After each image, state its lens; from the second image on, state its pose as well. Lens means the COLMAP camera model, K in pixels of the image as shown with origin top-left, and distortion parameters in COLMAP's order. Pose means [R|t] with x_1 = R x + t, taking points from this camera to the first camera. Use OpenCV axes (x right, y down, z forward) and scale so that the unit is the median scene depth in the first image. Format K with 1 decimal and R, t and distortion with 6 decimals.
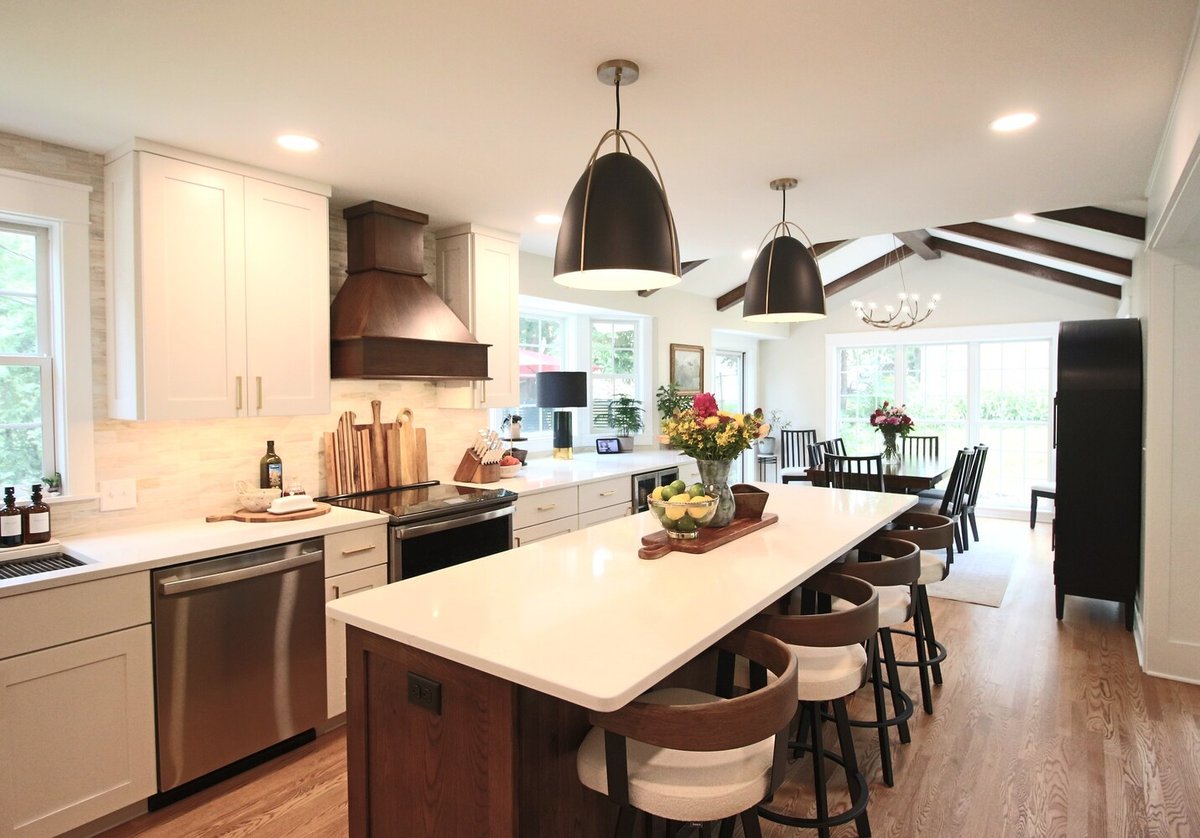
lens RADIAL K [[658.0, 0, 629.5], [0, 658.0, 407.4], [0, 0, 1]] dist [-0.002526, -0.010809]
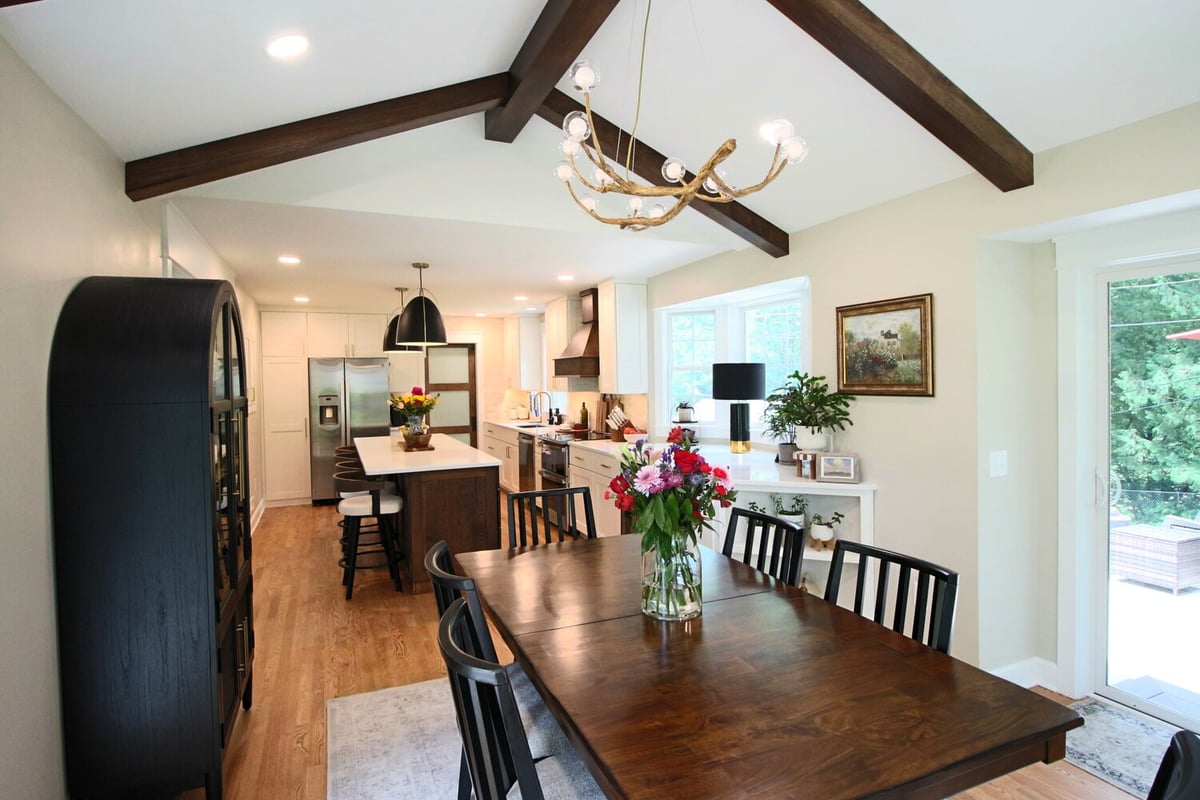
lens RADIAL K [[622.9, 0, 595.6], [0, 622.9, 388.1], [0, 0, 1]] dist [-0.003288, -0.010244]
pose [[-0.536060, 0.029756, -0.843655, 1.213712], [-0.002864, 0.999309, 0.037066, -0.077090], [0.844175, 0.022286, -0.535604, 2.009348]]
